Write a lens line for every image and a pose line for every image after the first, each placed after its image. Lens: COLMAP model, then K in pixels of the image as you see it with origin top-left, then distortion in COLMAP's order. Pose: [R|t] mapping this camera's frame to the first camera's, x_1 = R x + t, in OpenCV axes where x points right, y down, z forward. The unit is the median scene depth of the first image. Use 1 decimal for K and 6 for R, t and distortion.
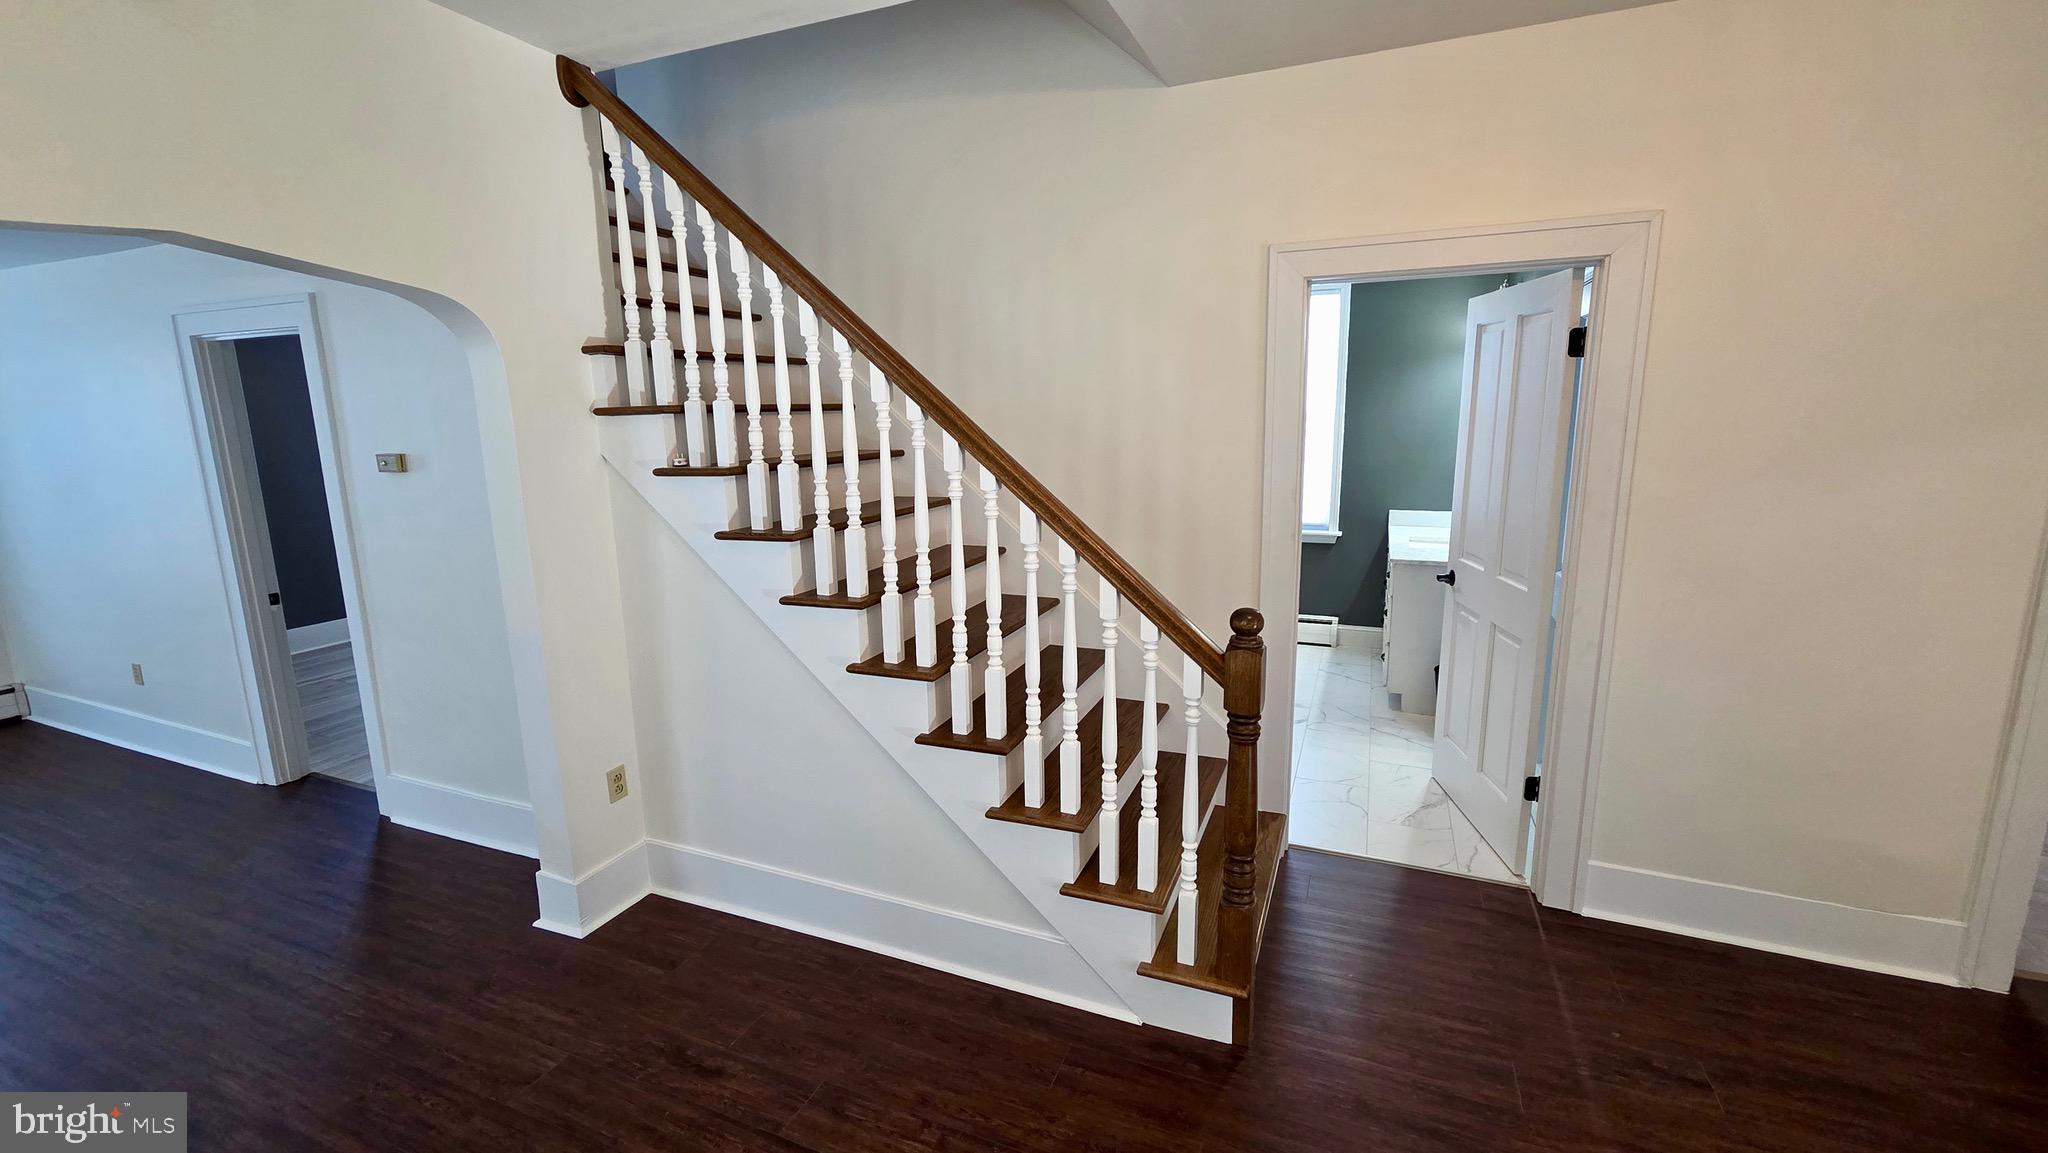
lens RADIAL K [[841.7, 0, 1028.3], [0, 841.7, 566.6], [0, 0, 1]] dist [0.005829, -0.000593]
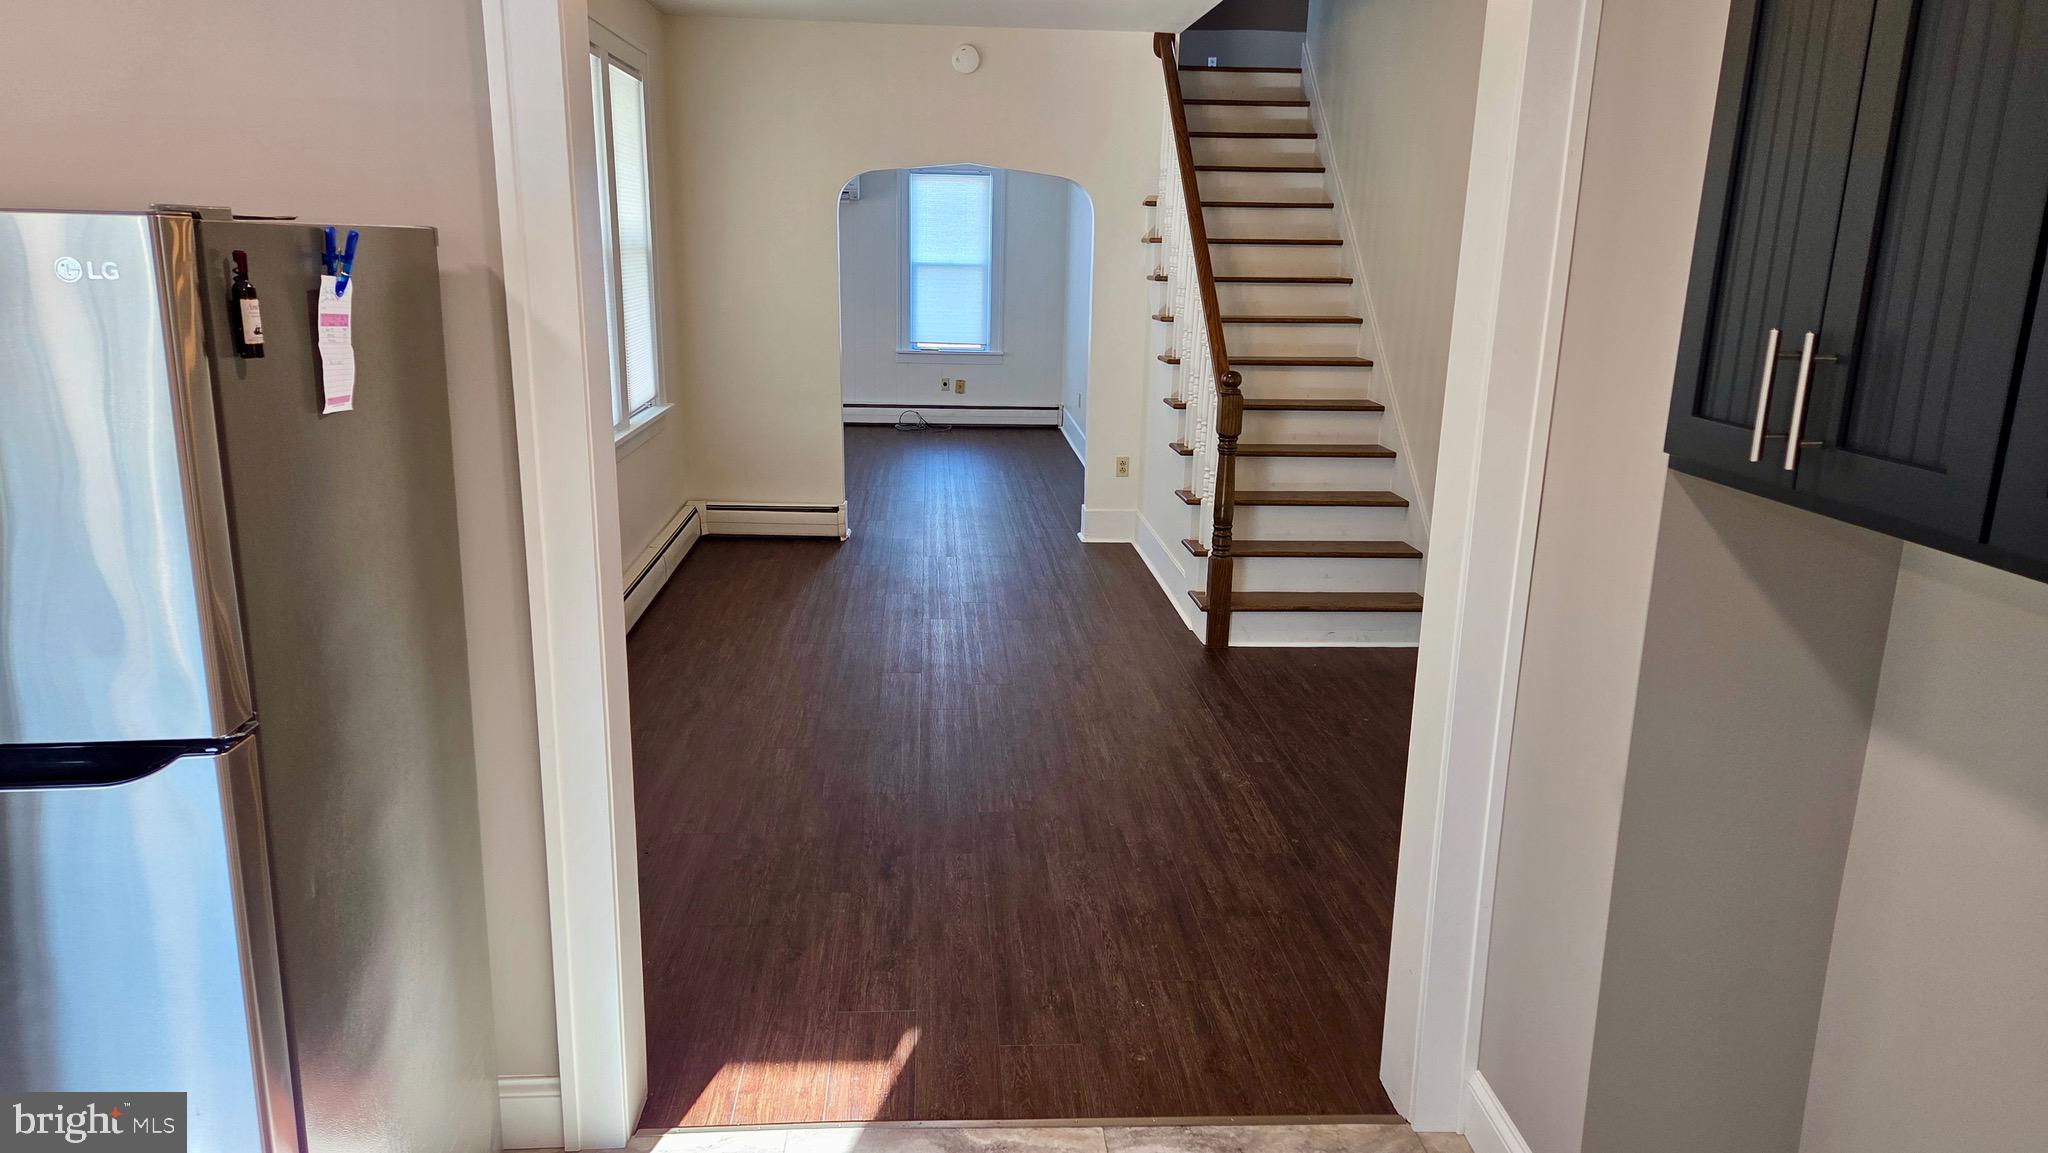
lens RADIAL K [[1375.6, 0, 1006.0], [0, 1375.6, 589.2], [0, 0, 1]] dist [0.056024, 0.000397]
pose [[0.441129, 0.251449, -0.861498, 1.850891], [-0.195827, 0.963784, 0.181031, 0.043911], [0.875818, 0.088846, 0.474394, -0.481007]]
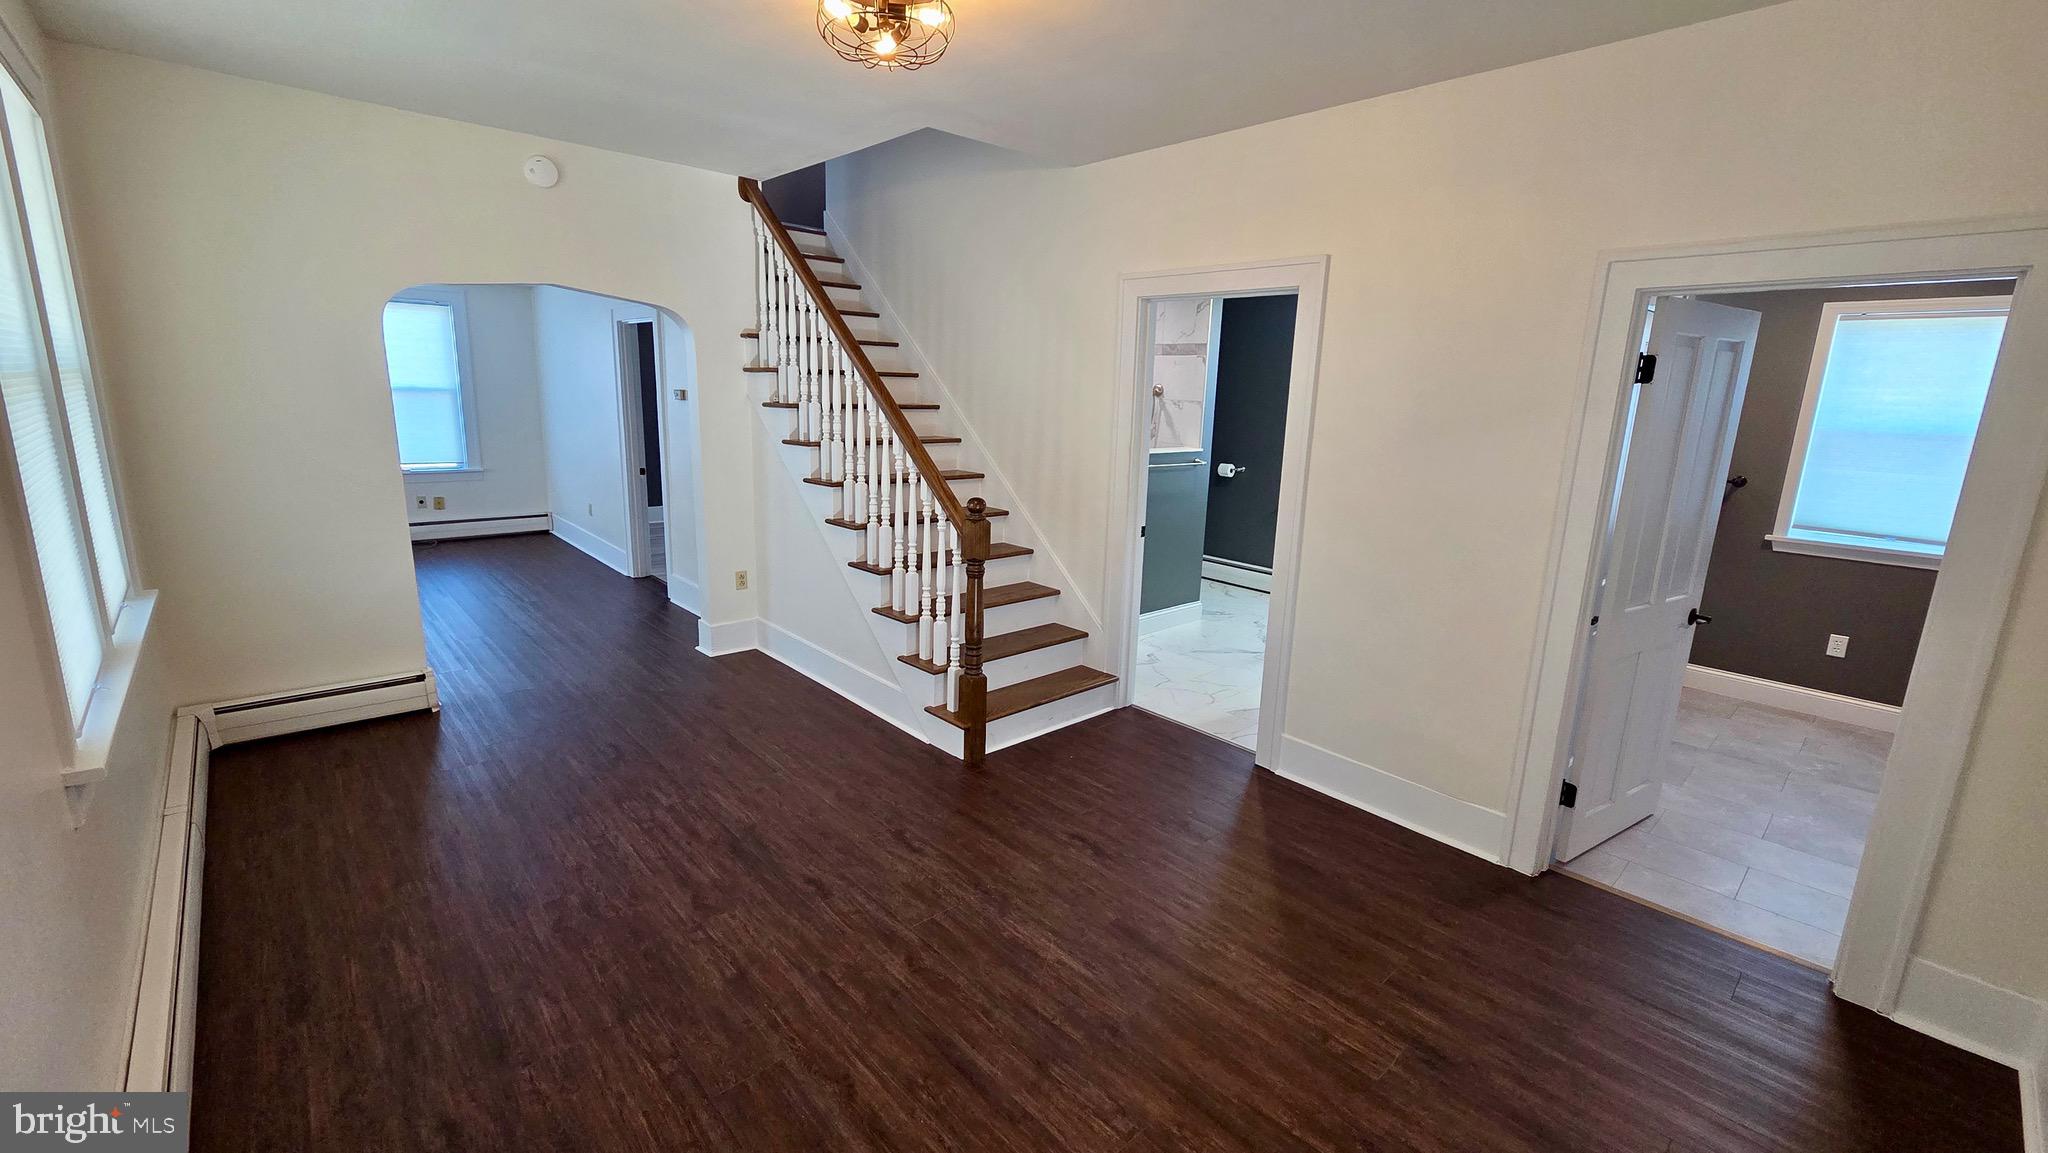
lens RADIAL K [[841.7, 0, 1026.4], [0, 841.7, 565.0], [0, 0, 1]] dist [0.005829, -0.000593]
pose [[0.907975, 0.135310, -0.396577, 0.772031], [-0.126970, 0.990776, 0.047346, 0.066162], [0.399325, 0.007365, 0.916780, -0.395788]]
